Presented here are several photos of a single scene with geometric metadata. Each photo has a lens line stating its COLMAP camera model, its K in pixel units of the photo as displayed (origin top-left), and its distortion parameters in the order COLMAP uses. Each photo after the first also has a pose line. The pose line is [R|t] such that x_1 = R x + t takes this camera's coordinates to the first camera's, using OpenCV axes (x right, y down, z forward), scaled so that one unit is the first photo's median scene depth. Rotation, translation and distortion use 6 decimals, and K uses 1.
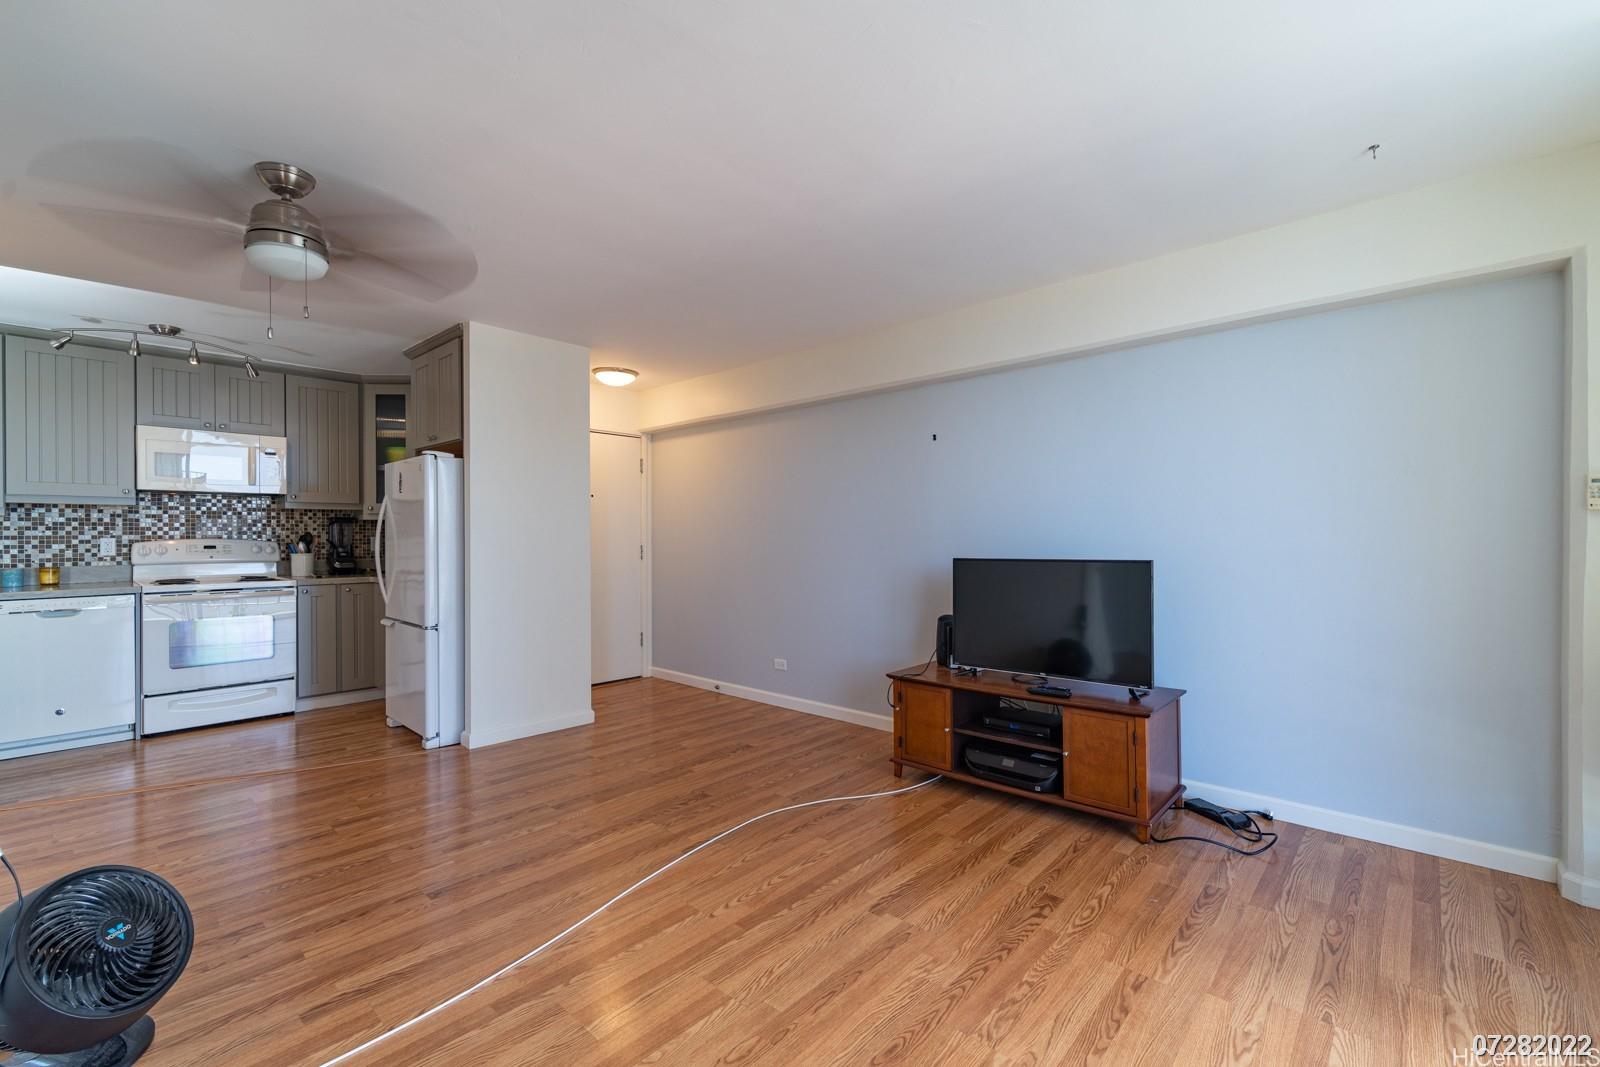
lens RADIAL K [[702.3, 0, 791.8], [0, 702.3, 533.9], [0, 0, 1]] dist [0.008281, -0.001269]
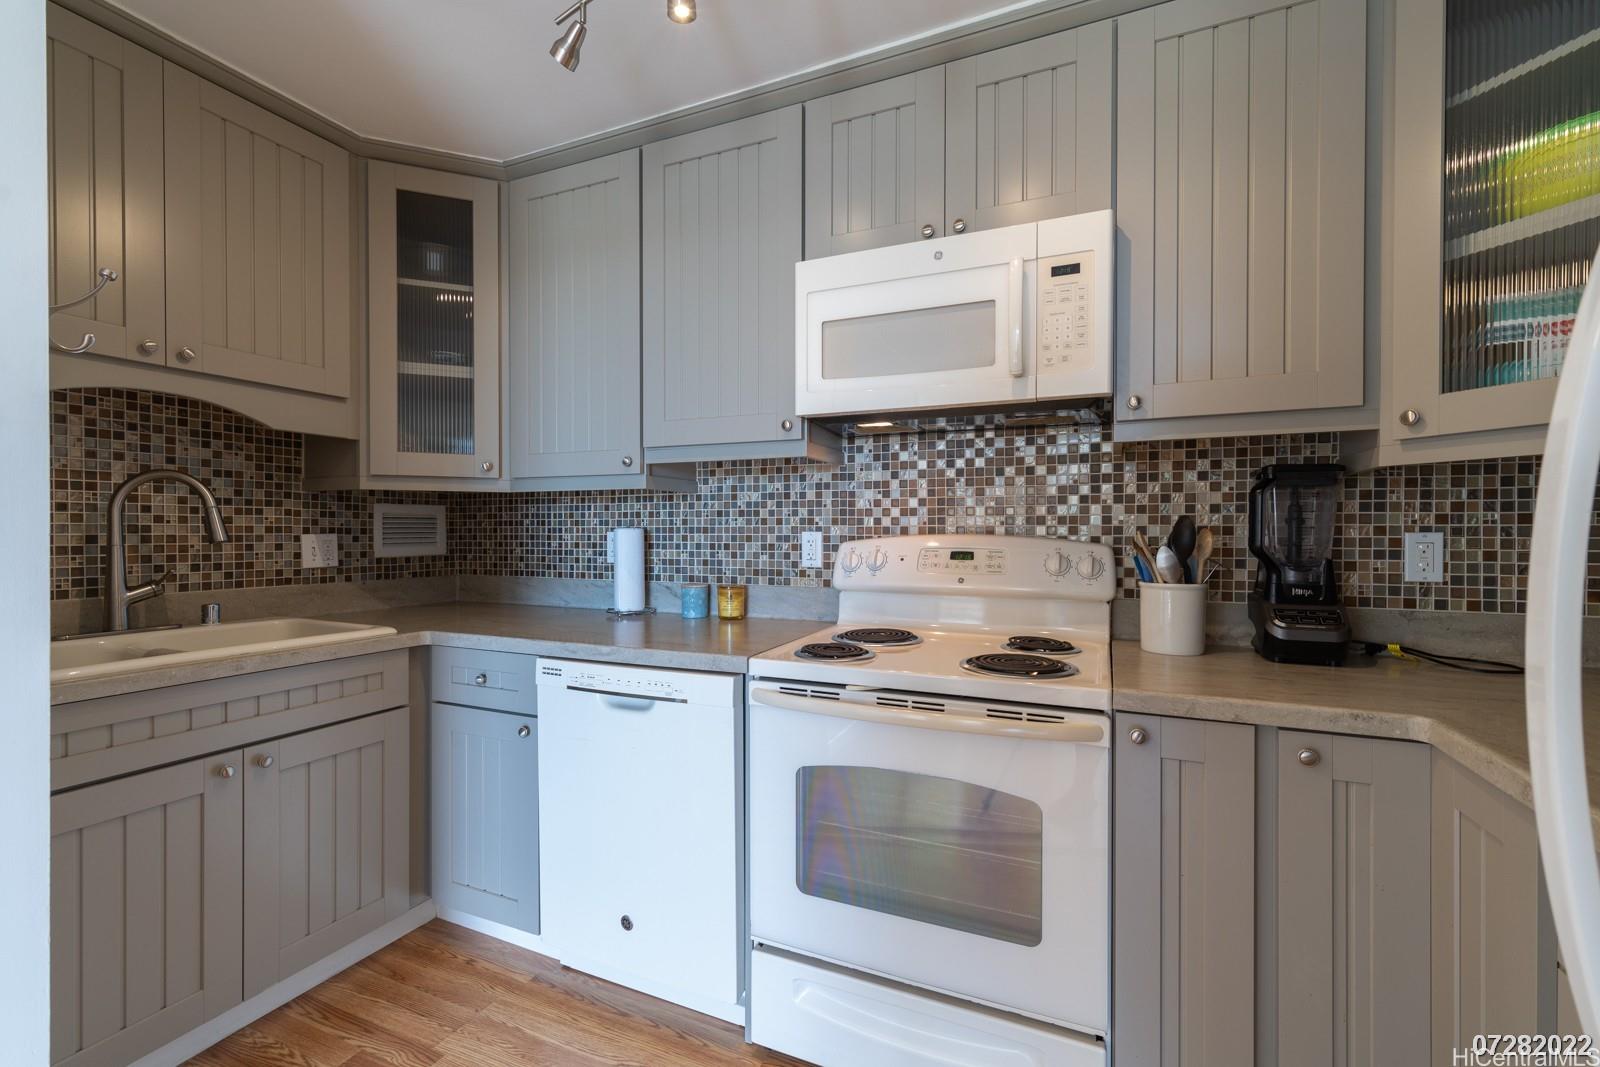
lens RADIAL K [[702.3, 0, 802.6], [0, 702.3, 534.8], [0, 0, 1]] dist [0.008281, -0.001269]
pose [[0.306176, 0.014637, -0.951863, -0.554944], [0.001476, 0.999873, 0.015850, 0.000308], [0.951974, -0.006258, 0.306115, 0.941102]]
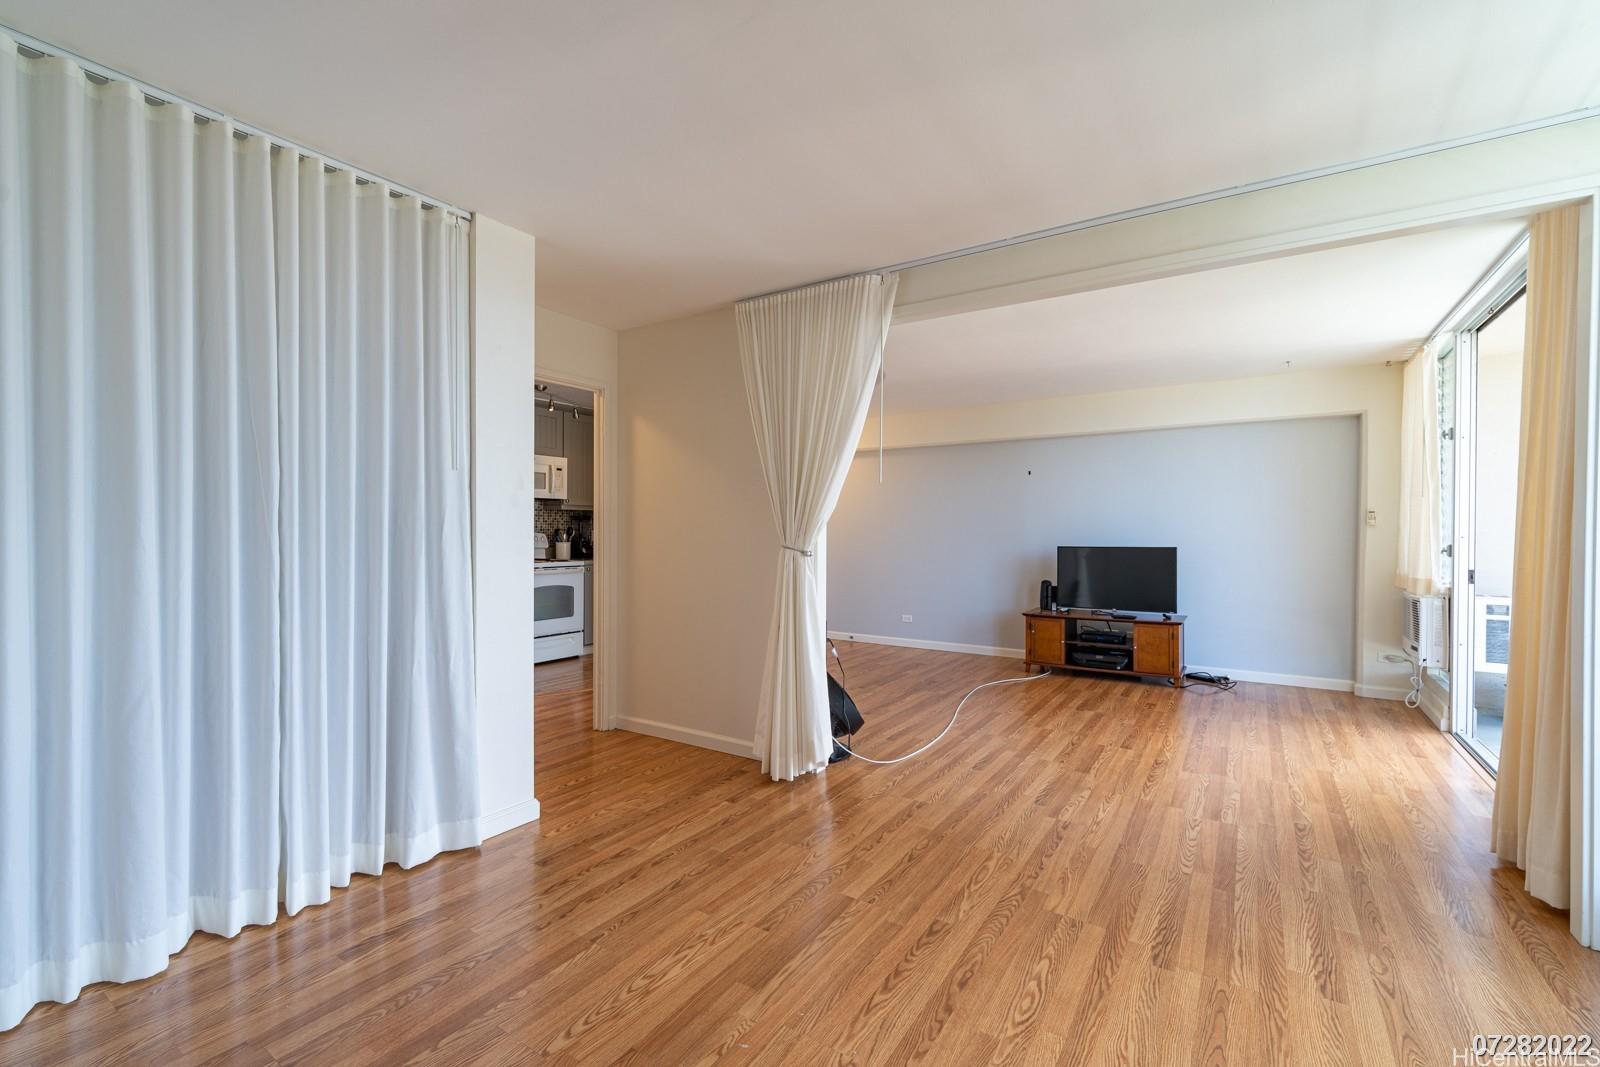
lens RADIAL K [[702.3, 0, 803.7], [0, 702.3, 538.8], [0, 0, 1]] dist [0.008281, -0.001269]
pose [[0.985756, 0.006858, 0.168041, -0.626651], [-0.009181, 0.999873, 0.013052, -0.001359], [-0.167930, -0.014409, 0.985694, -0.559020]]
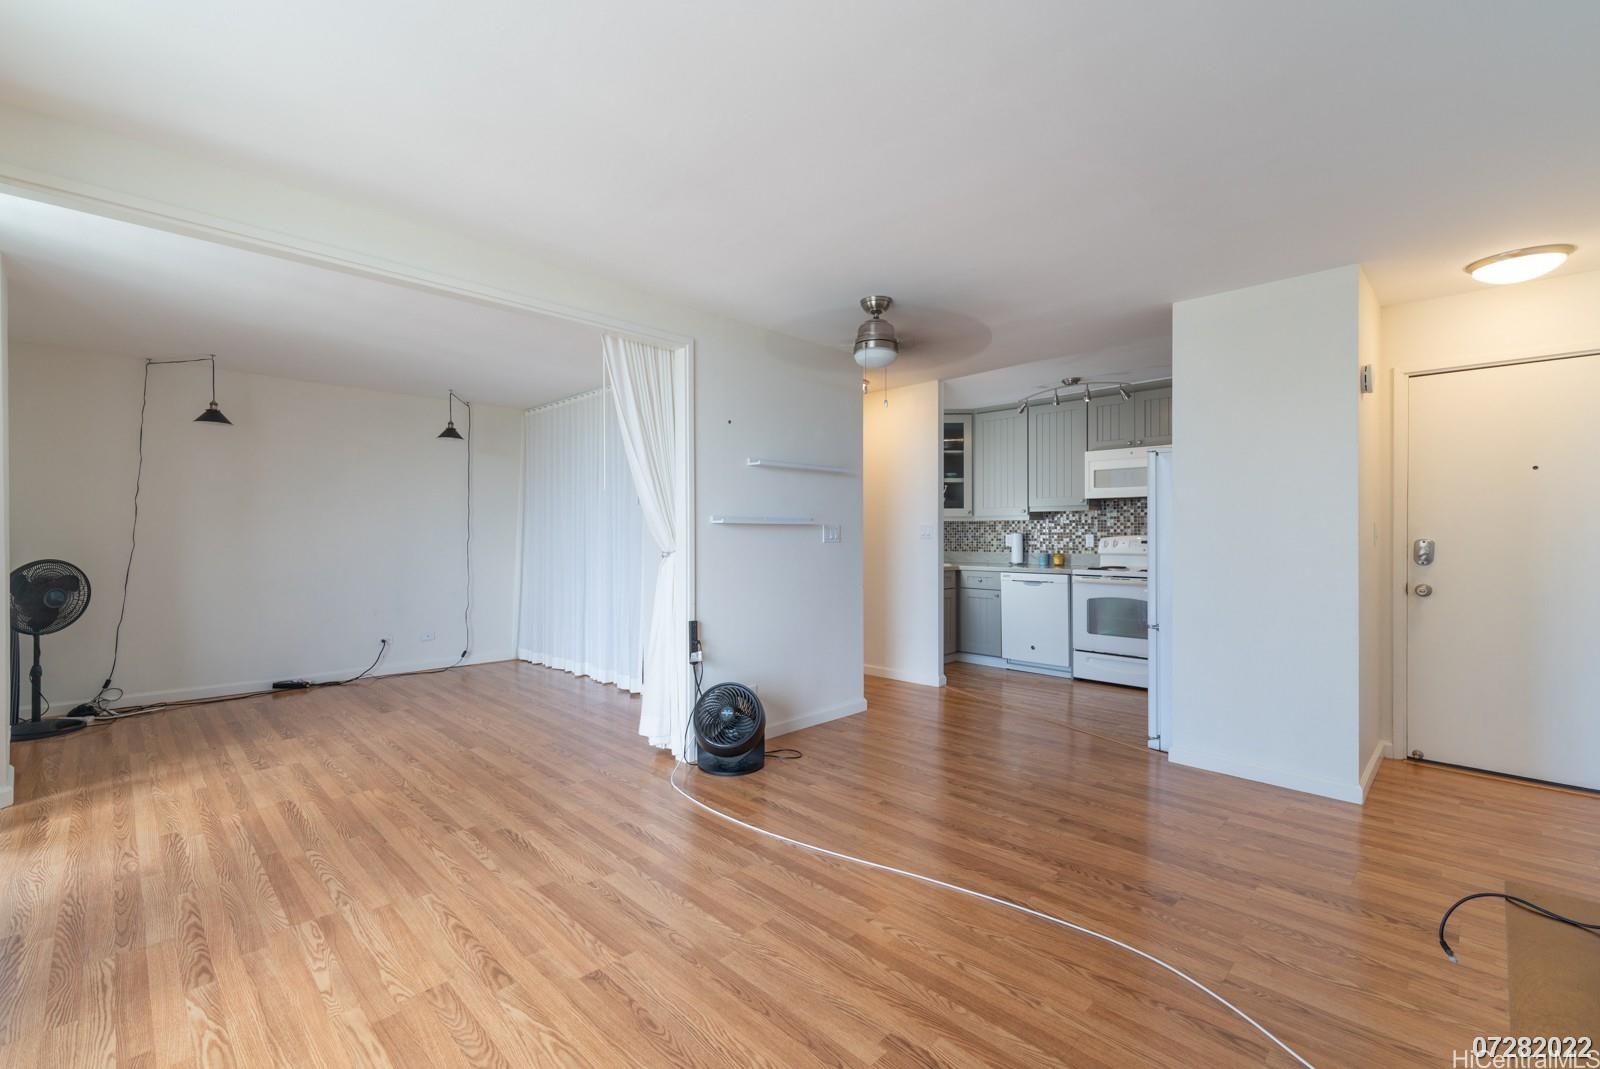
lens RADIAL K [[702.3, 0, 783.3], [0, 702.3, 529.4], [0, 0, 1]] dist [0.008281, -0.001269]
pose [[-0.071566, -0.002650, -0.997432, 0.514814], [0.004546, 0.999985, -0.002983, -0.002457], [0.997426, -0.004748, -0.071553, 0.554895]]
